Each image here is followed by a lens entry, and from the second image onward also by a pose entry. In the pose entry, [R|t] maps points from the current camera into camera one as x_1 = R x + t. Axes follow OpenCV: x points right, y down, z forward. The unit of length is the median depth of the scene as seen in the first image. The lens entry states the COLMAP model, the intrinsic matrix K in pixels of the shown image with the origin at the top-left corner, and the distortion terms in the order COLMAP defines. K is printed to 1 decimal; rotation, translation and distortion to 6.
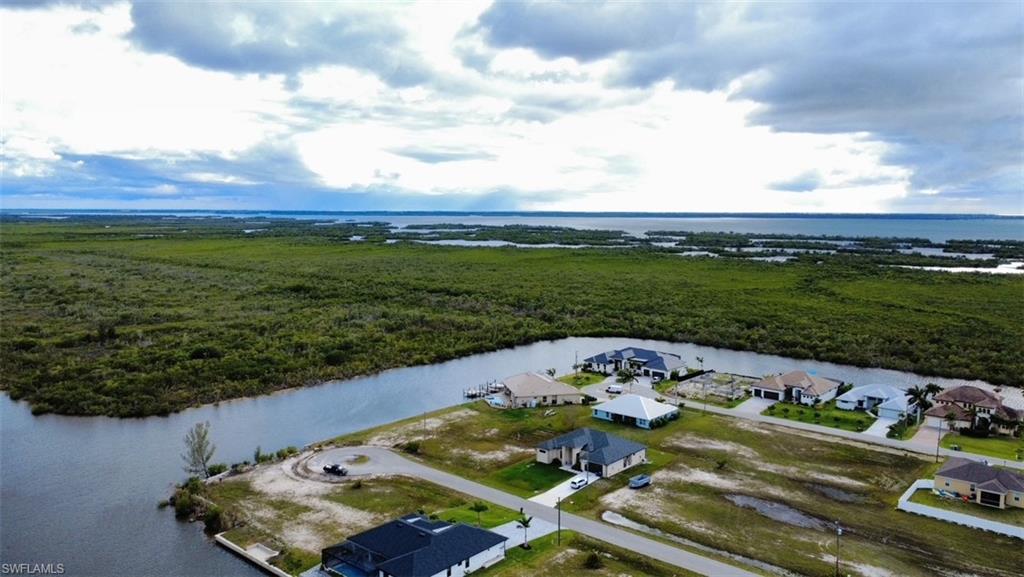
lens RADIAL K [[779.6, 0, 518.1], [0, 779.6, 287.2], [0, 0, 1]] dist [0.004371, -0.005014]
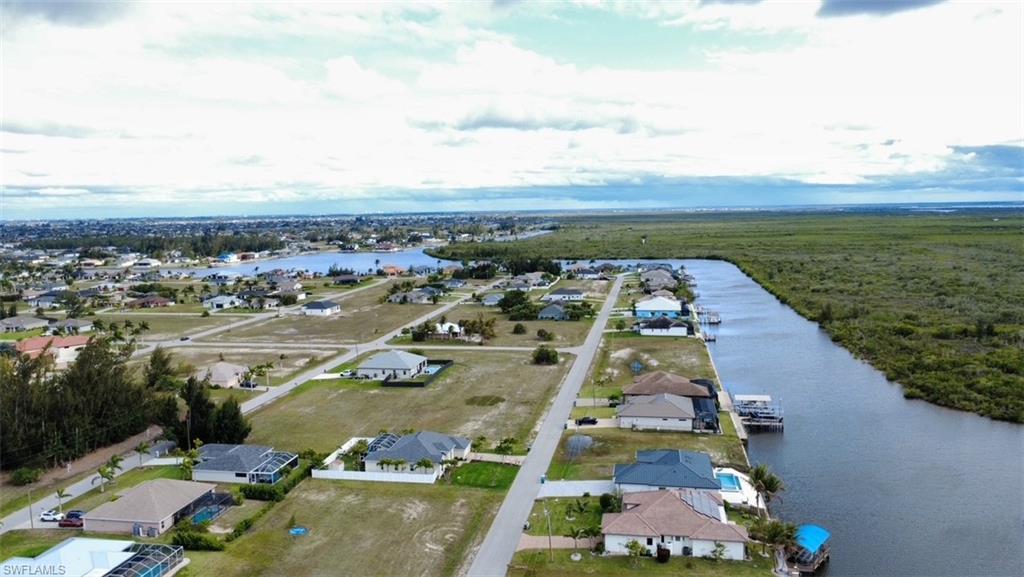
lens RADIAL K [[779.6, 0, 513.8], [0, 779.6, 290.9], [0, 0, 1]] dist [0.004371, -0.005014]
pose [[0.507183, 0.076477, -0.858439, 1.011280], [-0.064643, 0.996625, 0.050596, -0.015867], [0.859411, 0.029831, 0.510414, 0.228572]]
